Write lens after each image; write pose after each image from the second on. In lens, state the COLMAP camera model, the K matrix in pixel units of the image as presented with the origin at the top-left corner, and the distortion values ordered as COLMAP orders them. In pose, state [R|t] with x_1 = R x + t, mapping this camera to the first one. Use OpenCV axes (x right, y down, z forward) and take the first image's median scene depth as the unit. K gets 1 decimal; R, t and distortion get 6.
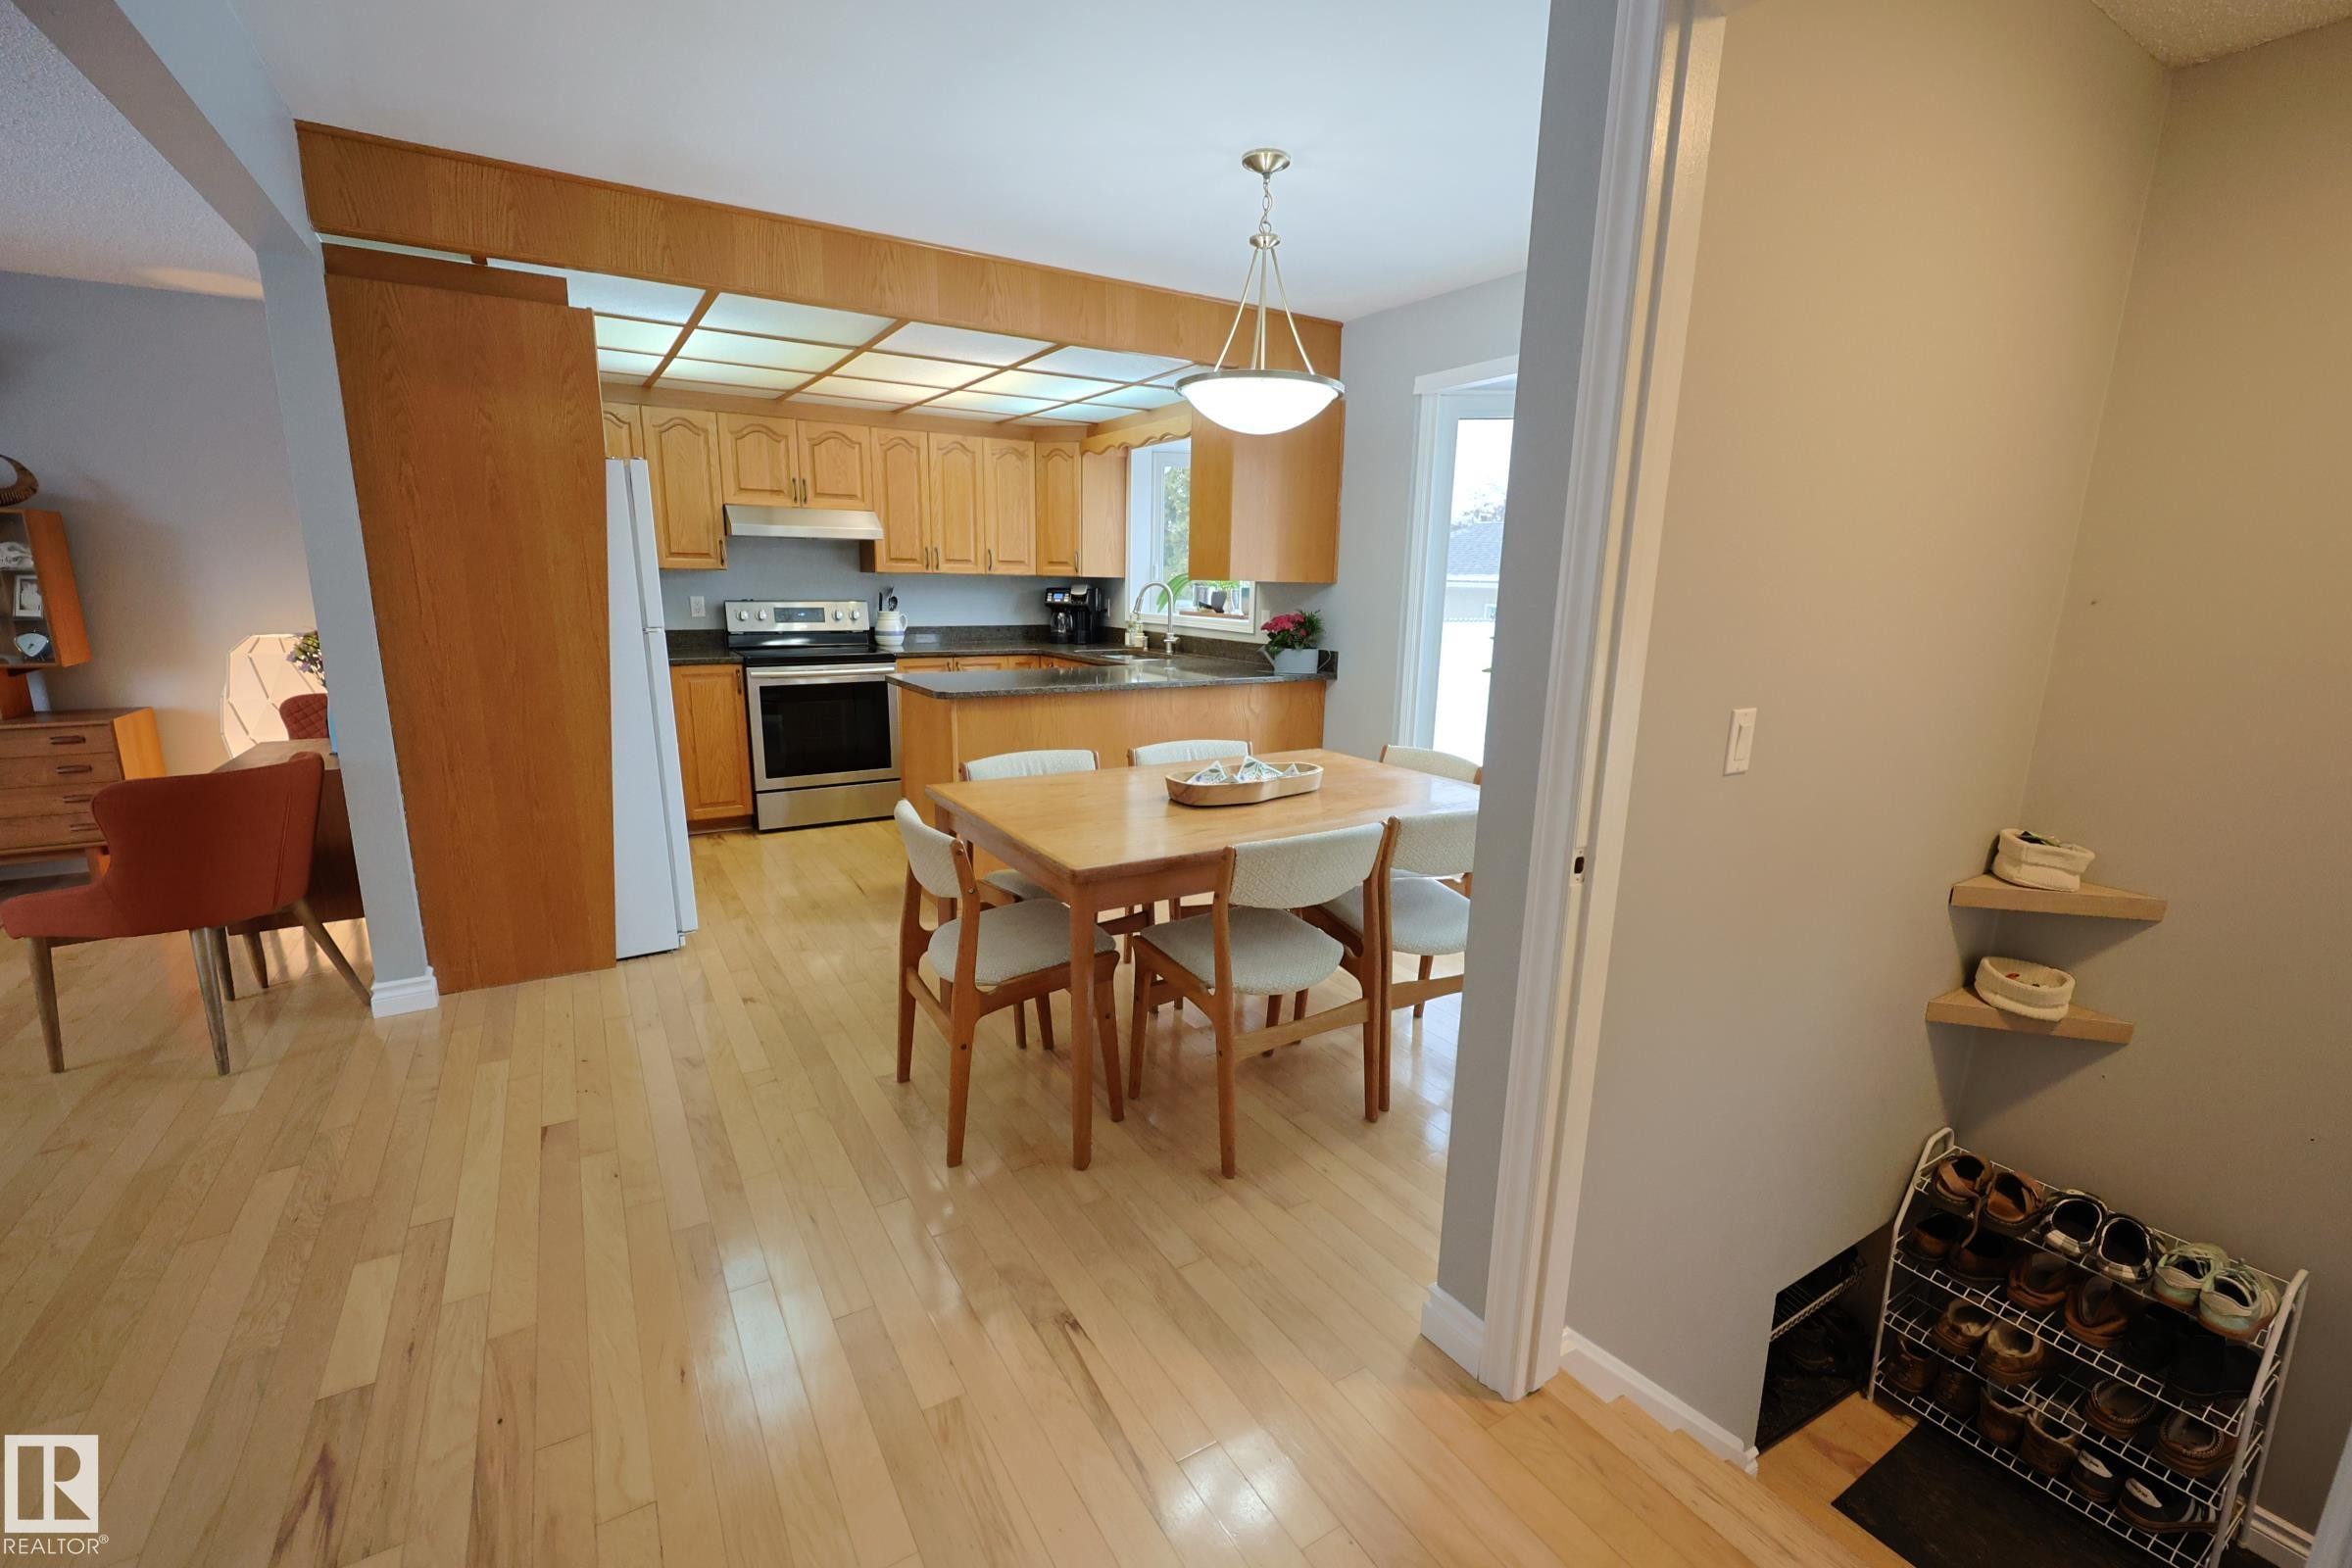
lens RADIAL K [[999.4, 0, 1176.5], [0, 999.4, 786.2], [0, 0, 1]] dist [-0.004562, 0.002768]
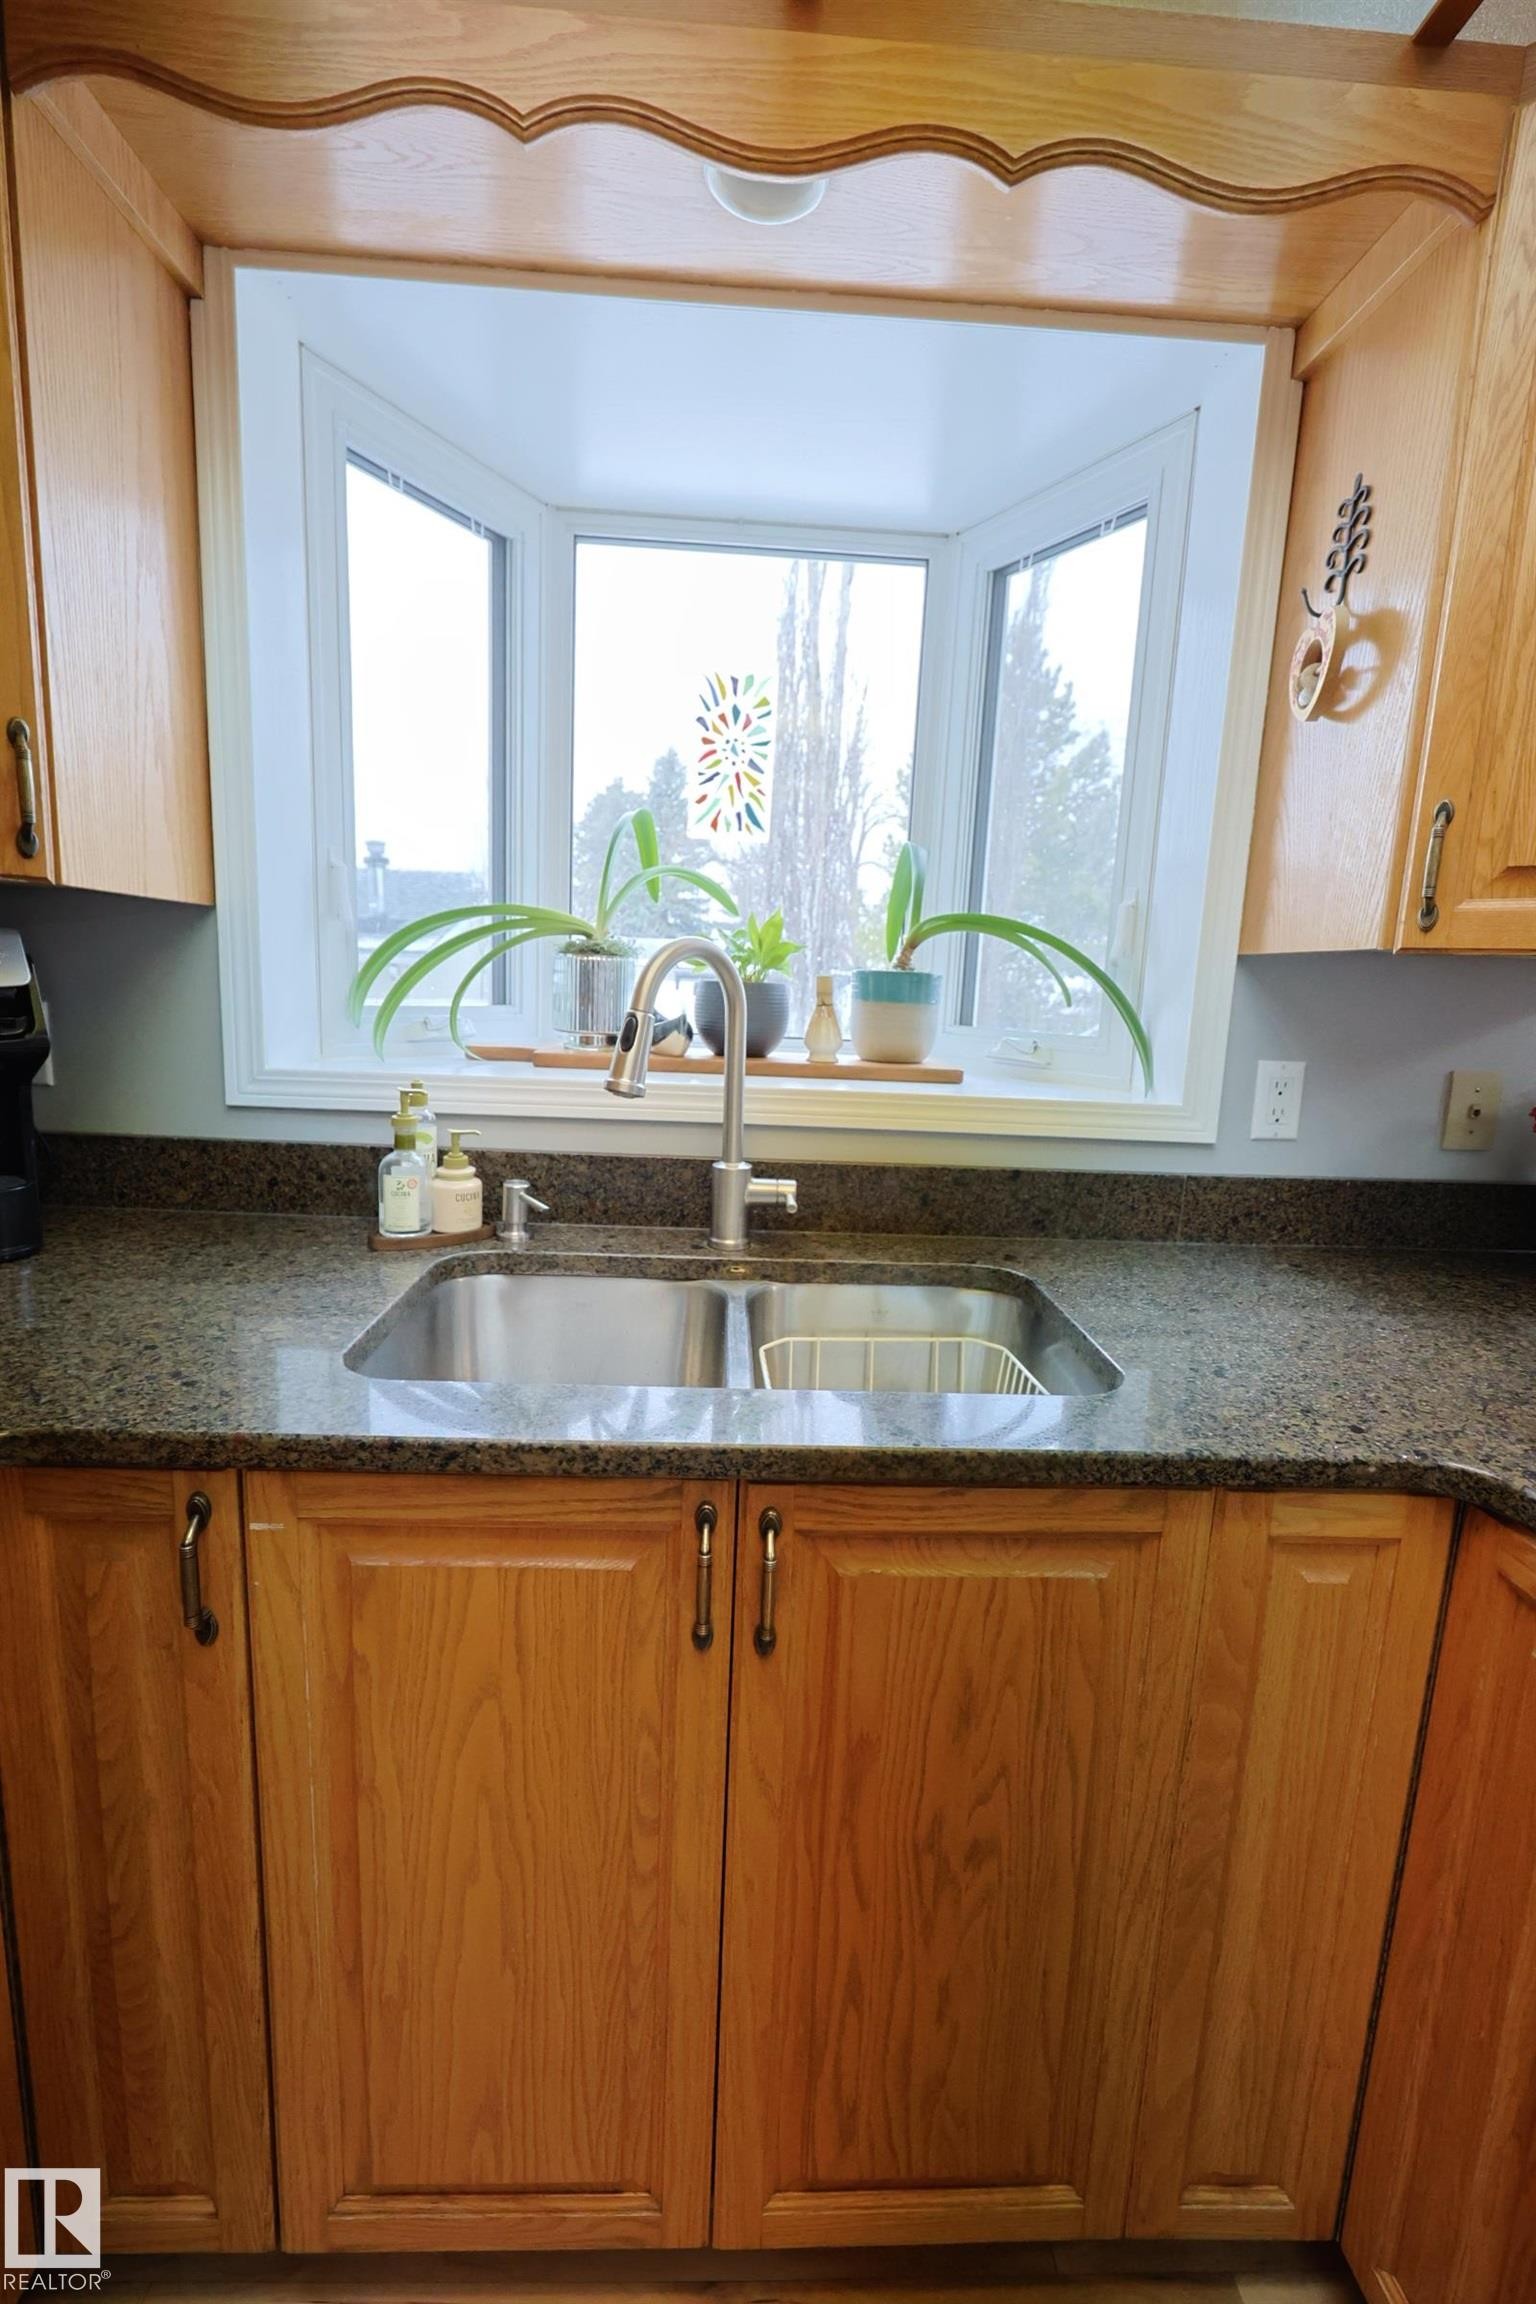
lens RADIAL K [[979.0, 0, 770.9], [0, 979.0, 1145.5], [0, 0, 1]] dist [-0.004562, 0.002768]
pose [[0.490891, -0.142705, 0.859454, -0.193954], [0.142293, 0.986380, 0.082507, -0.172403], [-0.859522, 0.081792, 0.504511, 0.865124]]
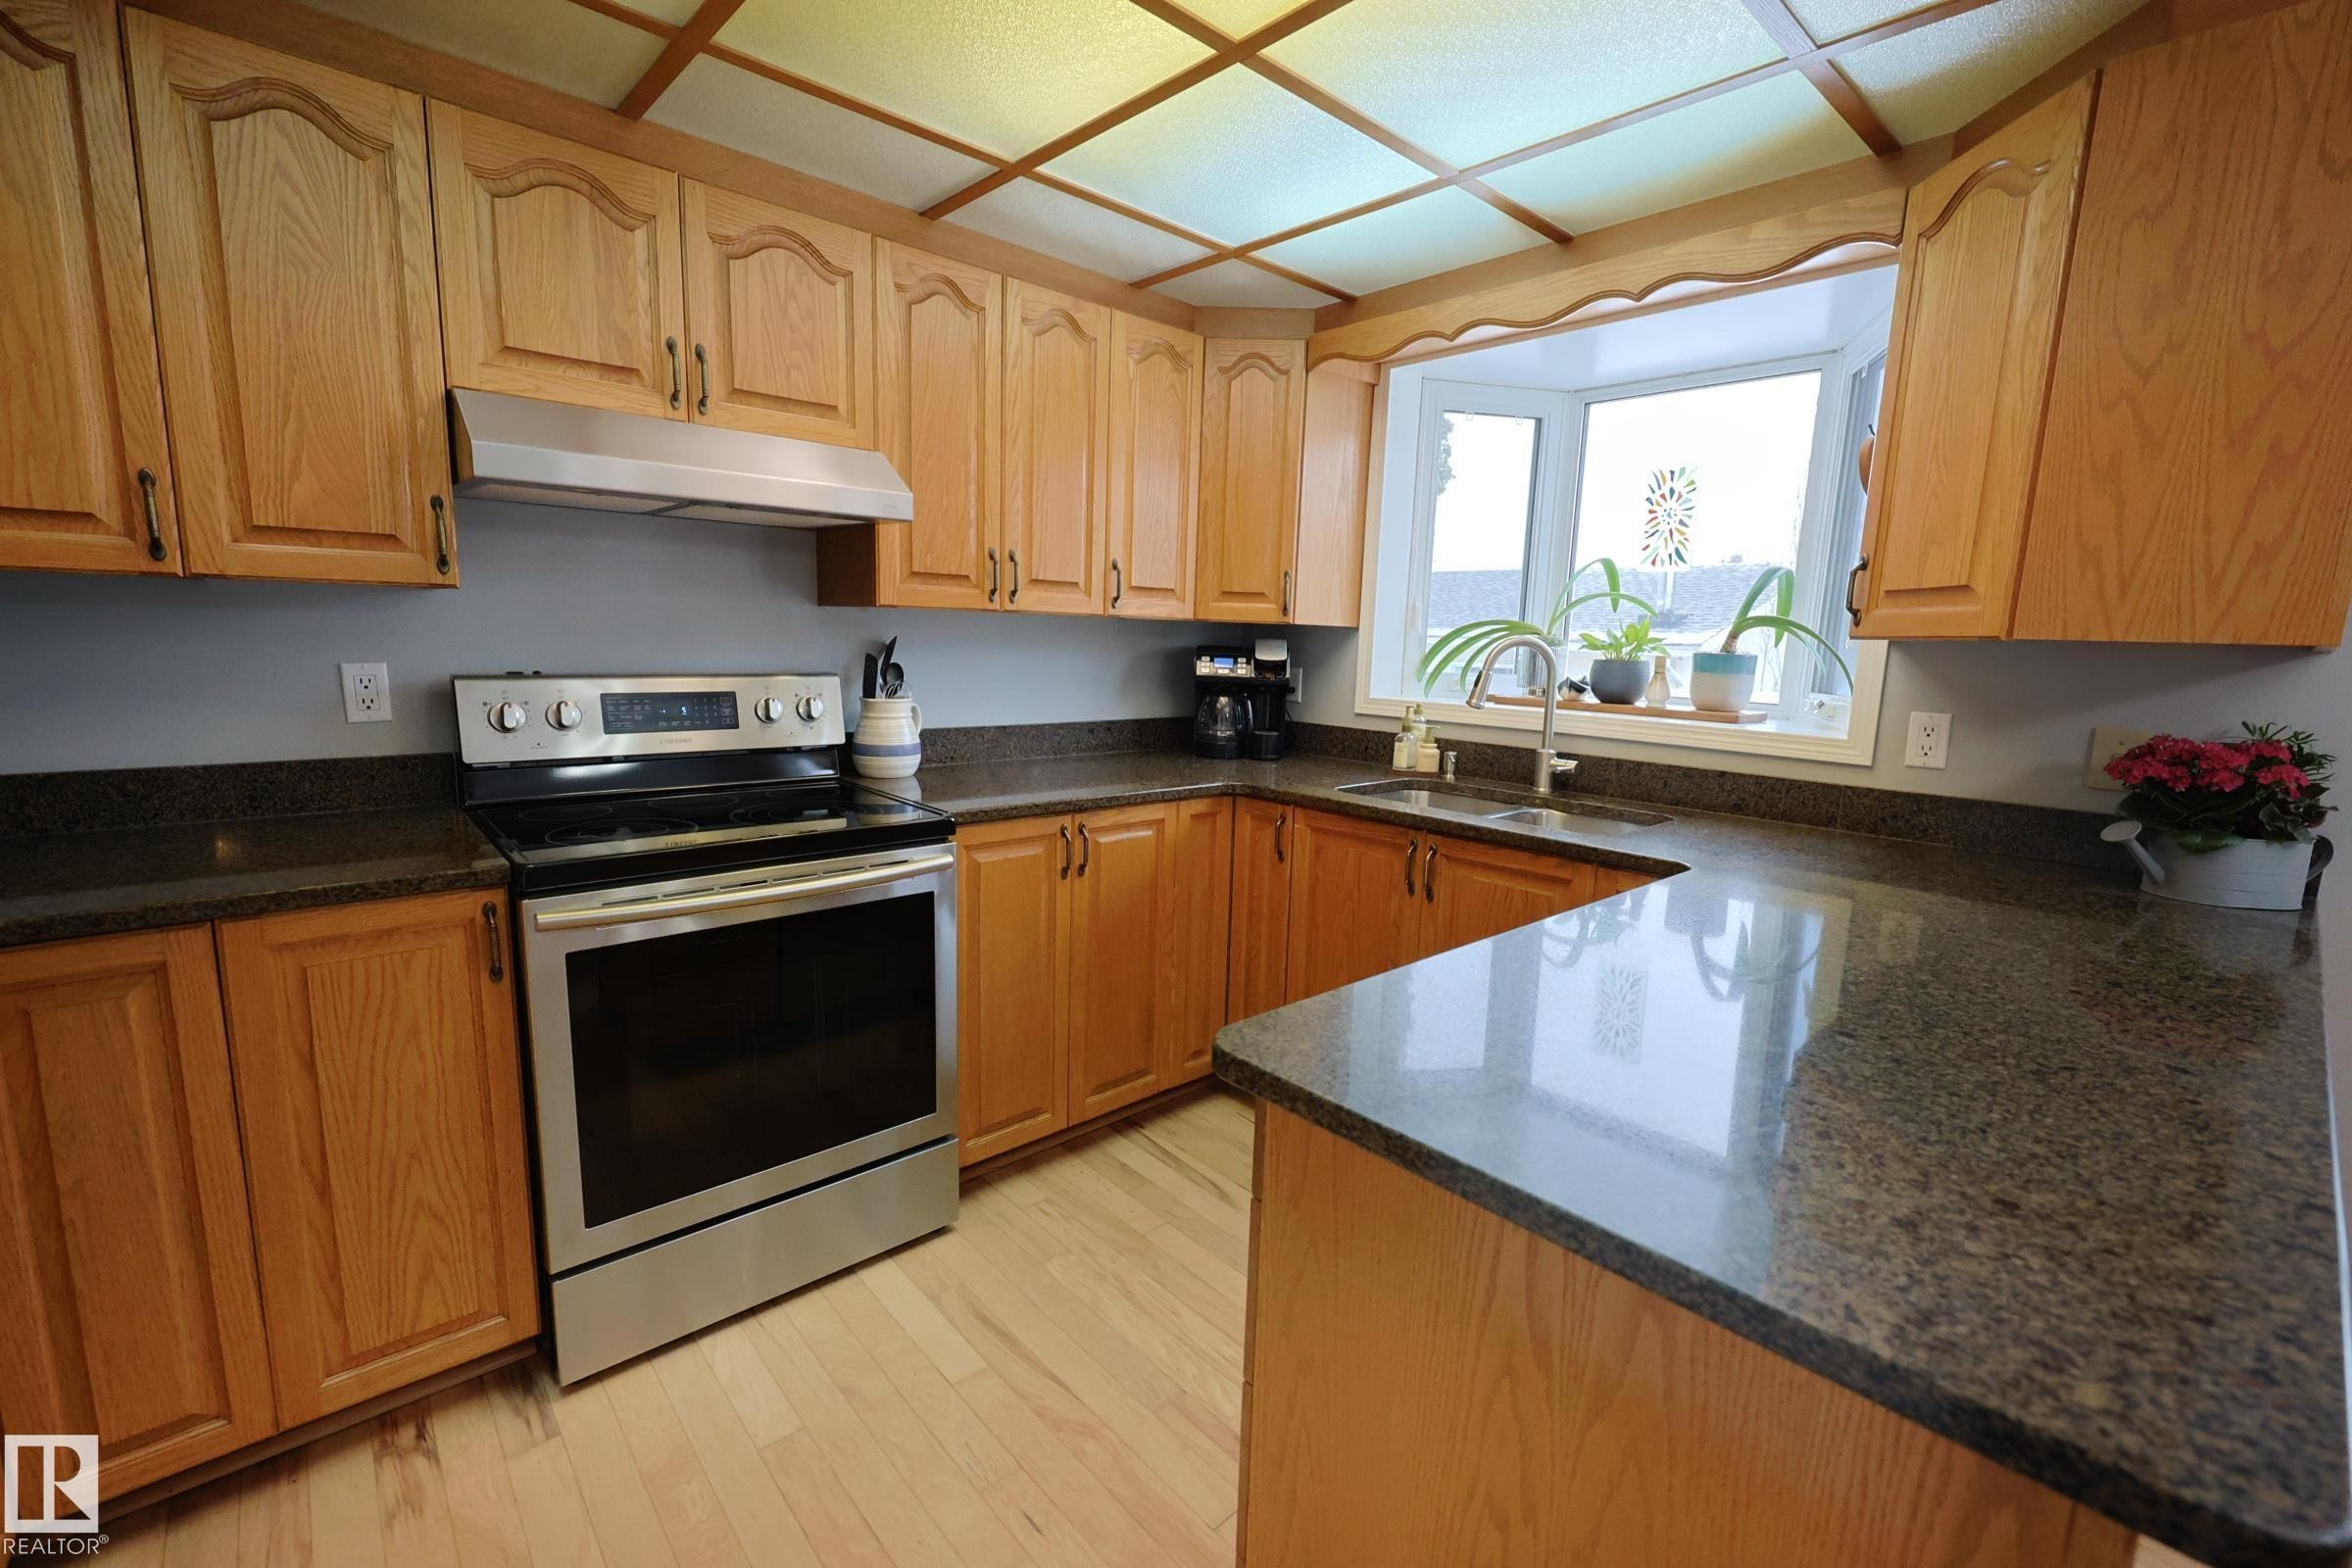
lens RADIAL K [[999.4, 0, 1178.7], [0, 999.4, 782.0], [0, 0, 1]] dist [-0.004562, 0.002768]
pose [[0.982722, -0.012972, 0.184632, -0.251983], [0.022153, 0.998614, -0.047752, -0.119213], [-0.183757, 0.051017, 0.981647, 0.576653]]
